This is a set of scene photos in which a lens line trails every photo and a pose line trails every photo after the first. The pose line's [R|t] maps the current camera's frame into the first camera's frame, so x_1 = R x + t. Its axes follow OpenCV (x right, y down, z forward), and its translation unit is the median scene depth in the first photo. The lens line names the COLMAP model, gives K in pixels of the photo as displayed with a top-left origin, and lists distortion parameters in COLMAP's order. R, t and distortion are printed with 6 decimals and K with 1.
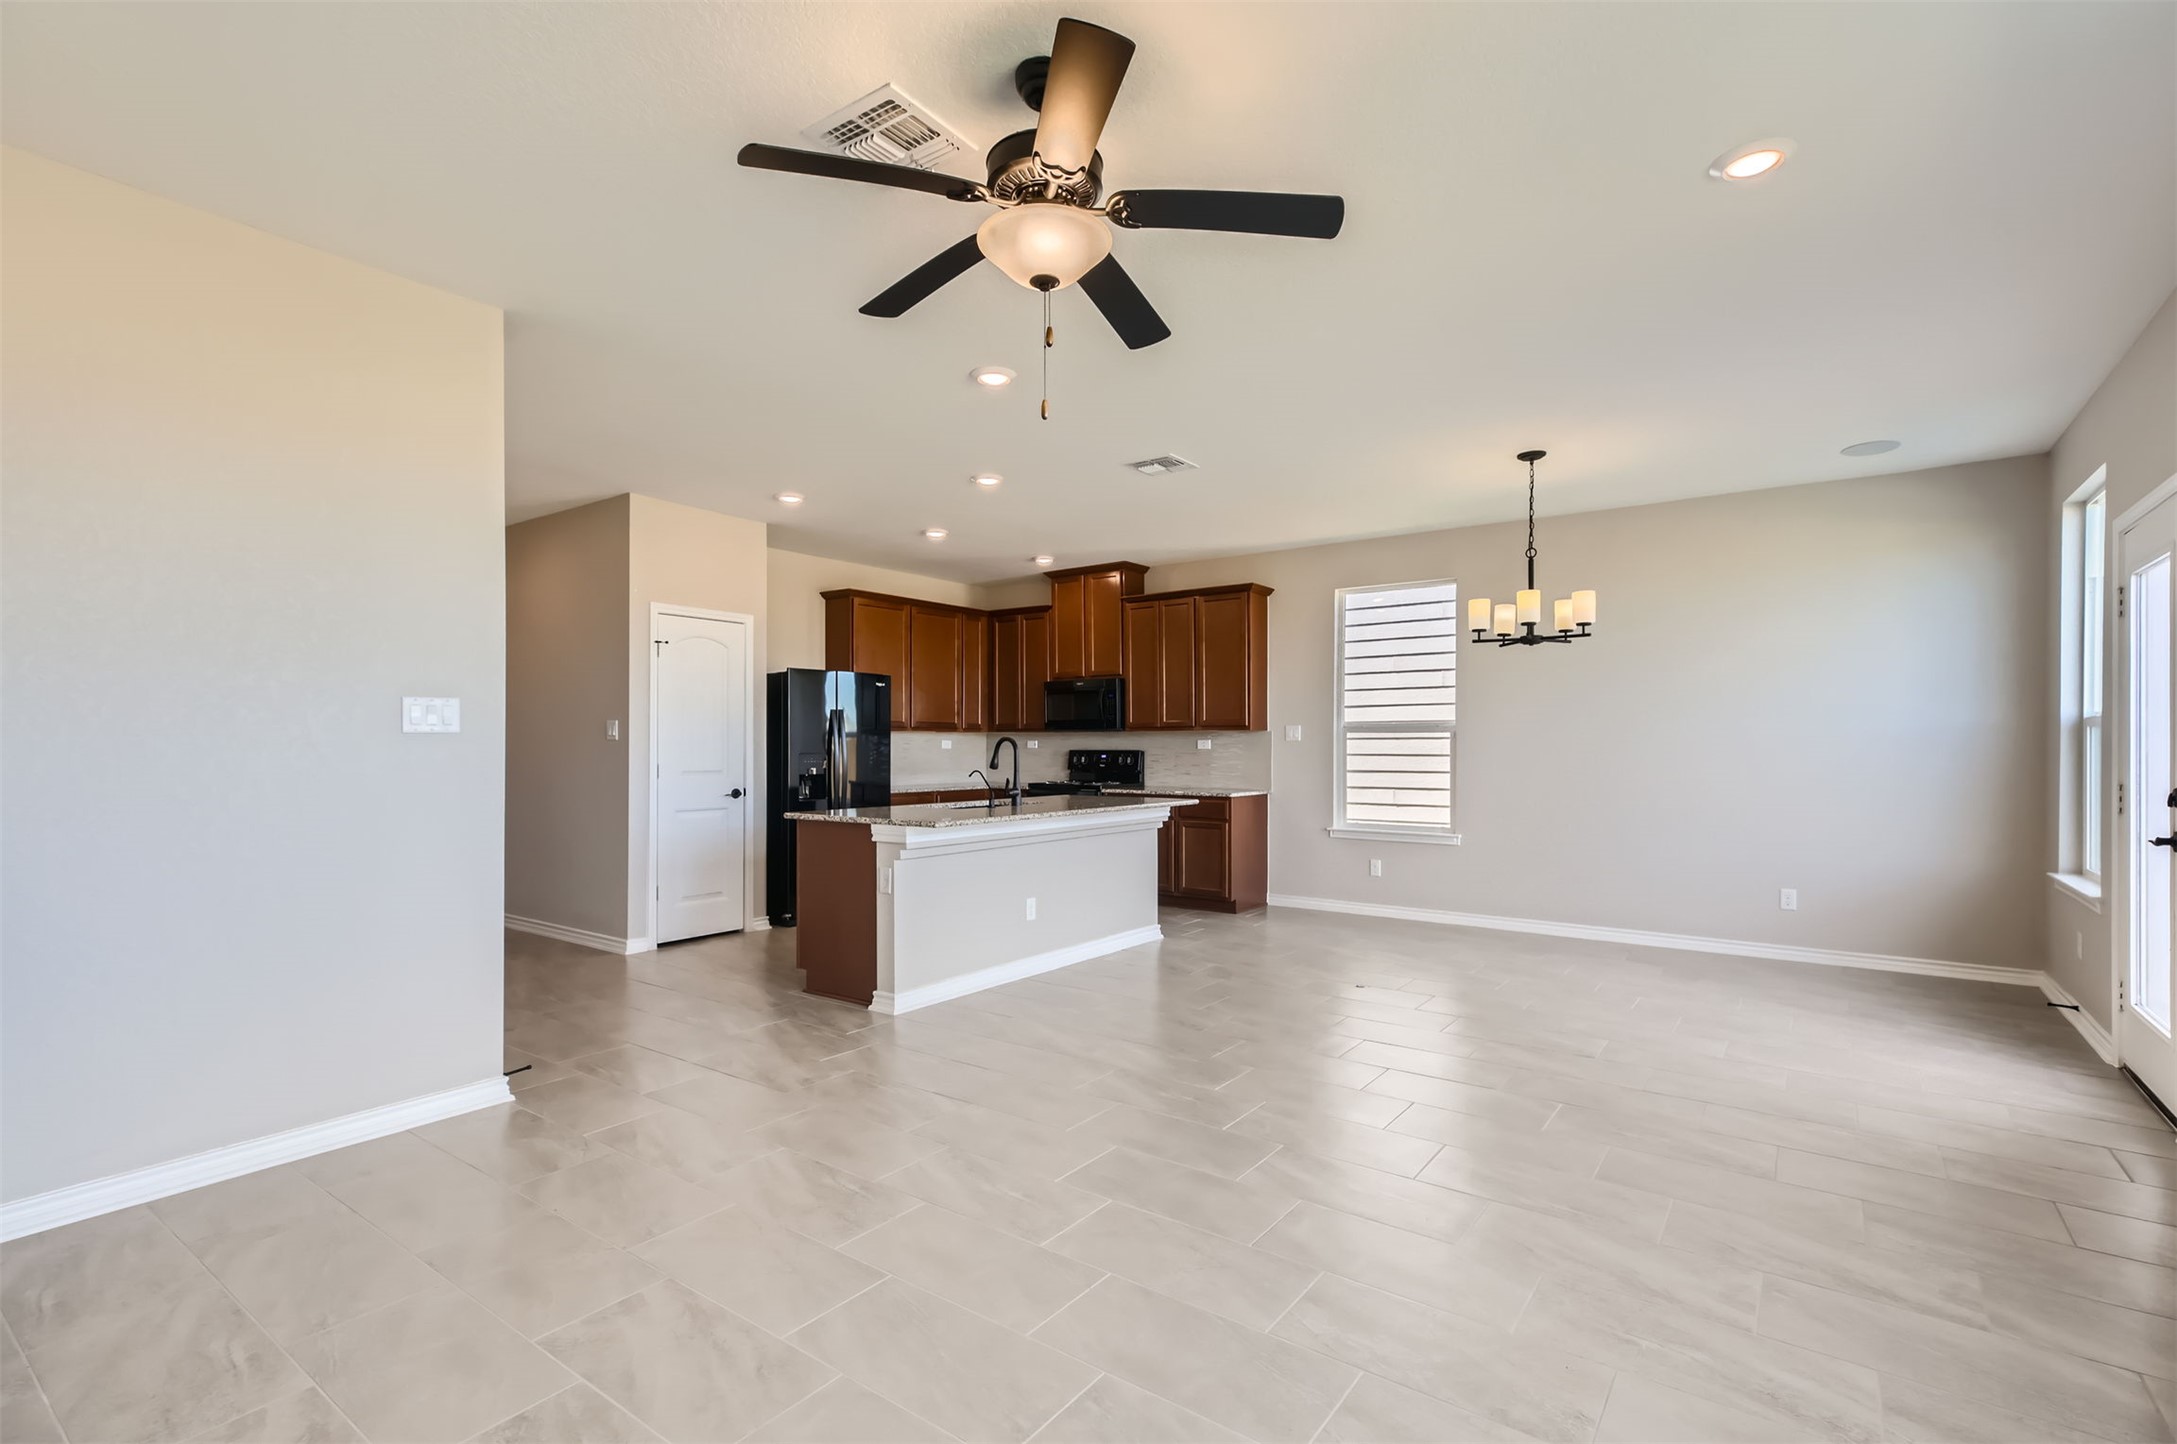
lens RADIAL K [[996.3, 0, 1089.7], [0, 996.3, 745.9], [0, 0, 1]] dist [0.005454, -0.000215]
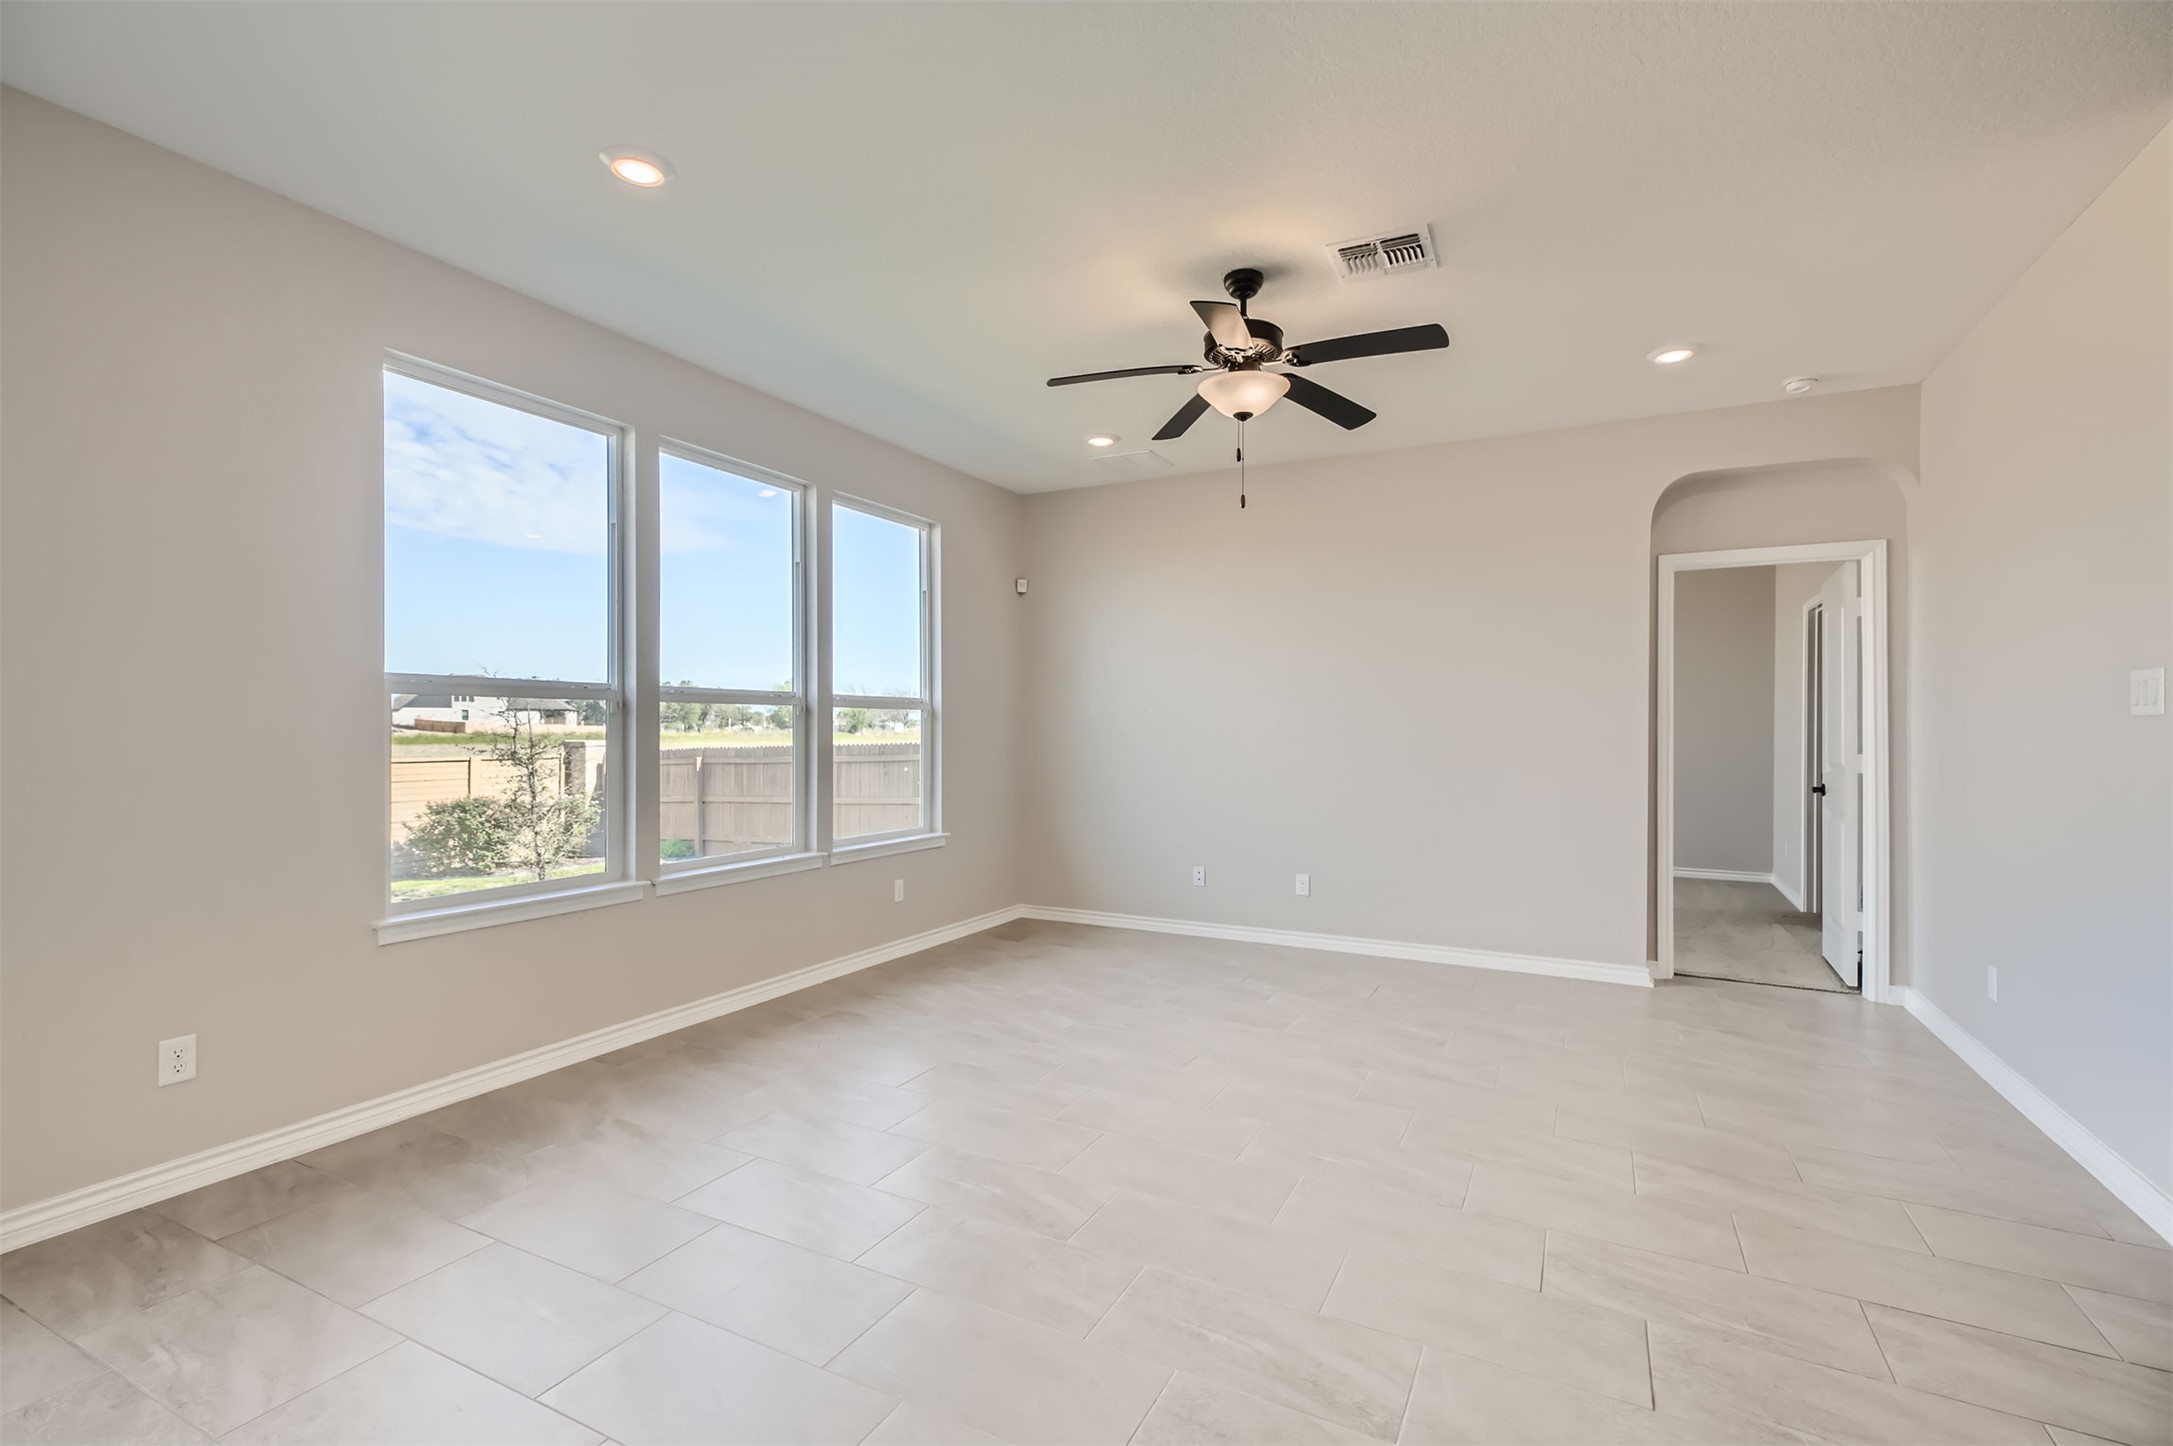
lens RADIAL K [[971.2, 0, 1086.5], [0, 971.2, 723.0], [0, 0, 1]] dist [0.013175, 0.000276]
pose [[-0.988567, -0.002544, -0.150762, 0.117631], [-0.001925, 0.999989, -0.004246, 0.000118], [0.150771, -0.003907, -0.988561, 0.711024]]
